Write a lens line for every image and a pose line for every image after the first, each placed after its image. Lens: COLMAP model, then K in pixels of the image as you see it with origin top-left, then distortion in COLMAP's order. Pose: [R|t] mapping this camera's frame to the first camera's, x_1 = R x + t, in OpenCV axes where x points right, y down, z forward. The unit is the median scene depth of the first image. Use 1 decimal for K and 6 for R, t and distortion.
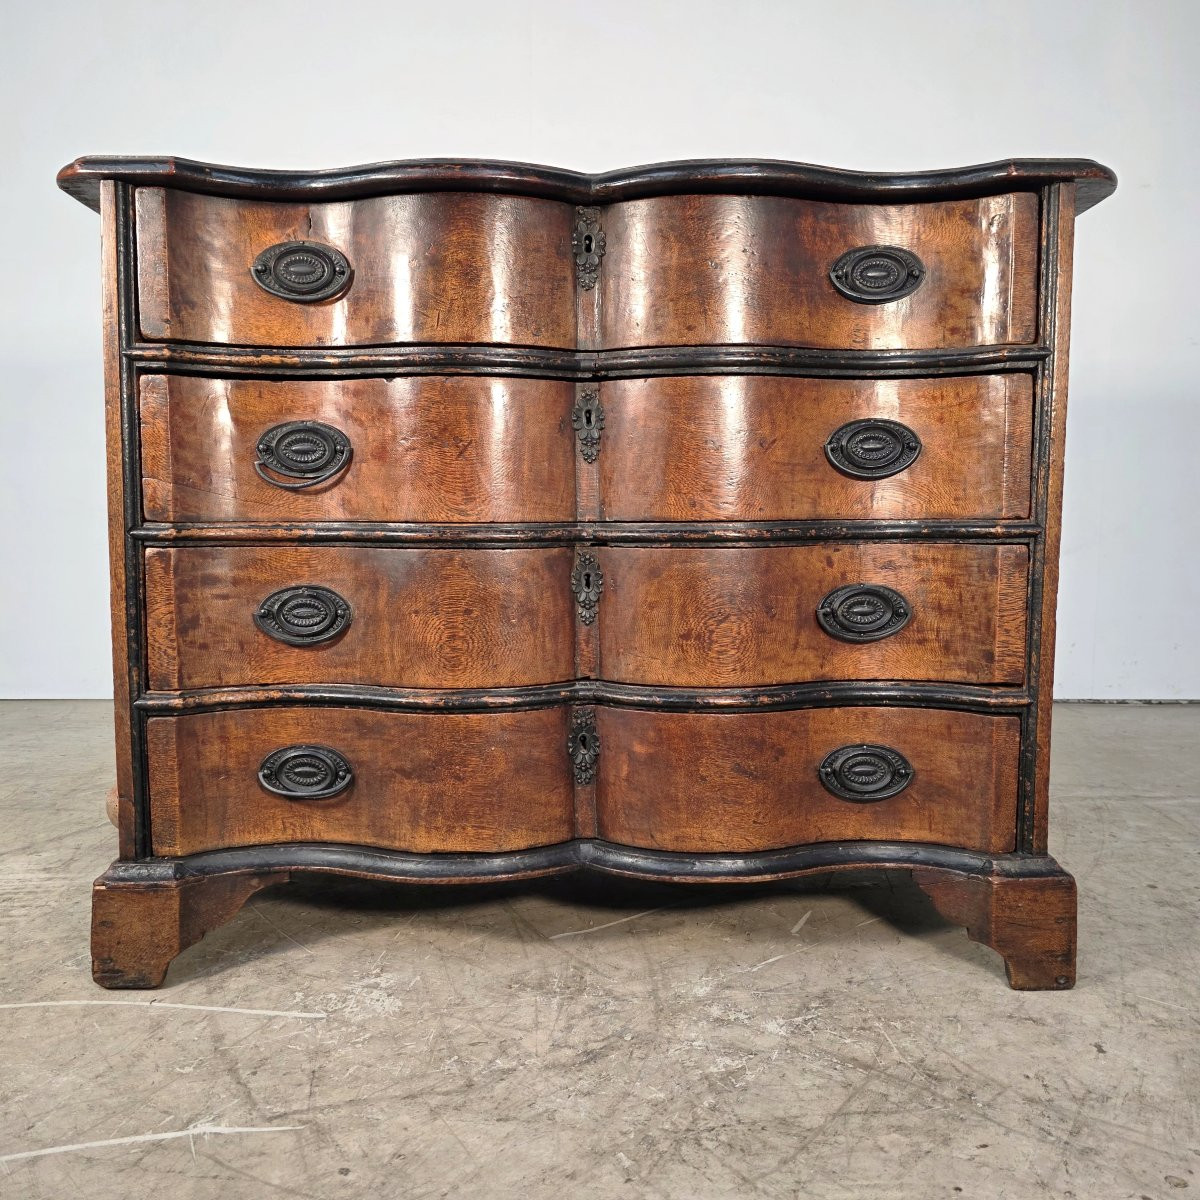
lens RADIAL K [[1086.2, 0, 585.3], [0, 1086.2, 598.8], [0, 0, 1]] dist [0.143303, -0.315804]
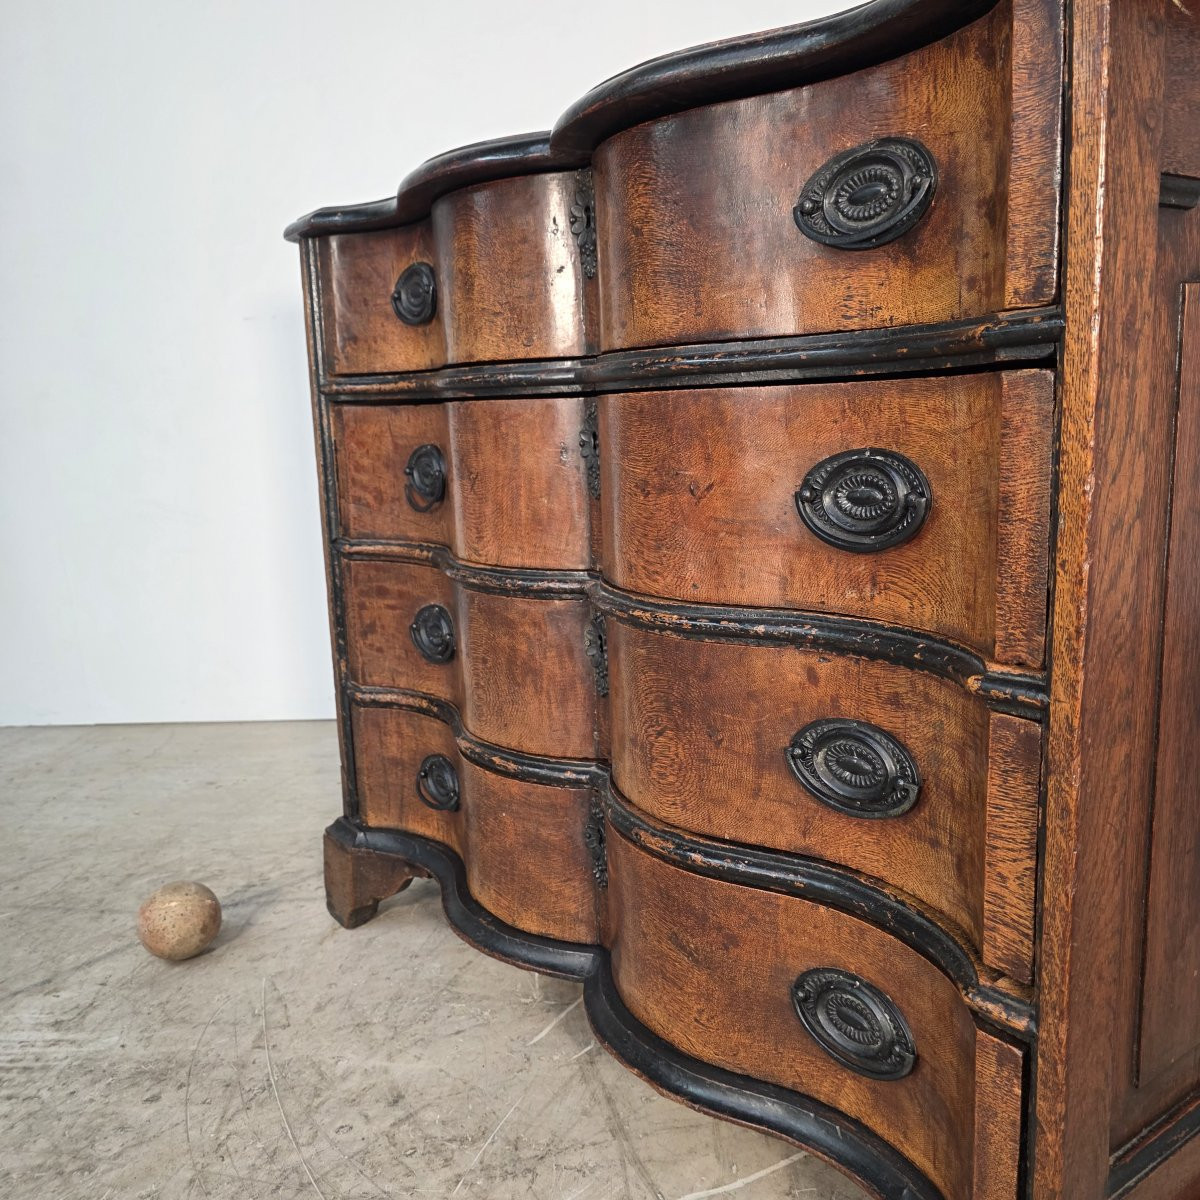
lens RADIAL K [[1096.1, 0, 592.2], [0, 1096.1, 594.8], [0, 0, 1]] dist [0.110228, -0.202091]
pose [[0.568030, 0.120937, -0.814074, 0.669399], [-0.030199, 0.991541, 0.126229, -0.158070], [0.822453, -0.047118, 0.566878, 0.549902]]
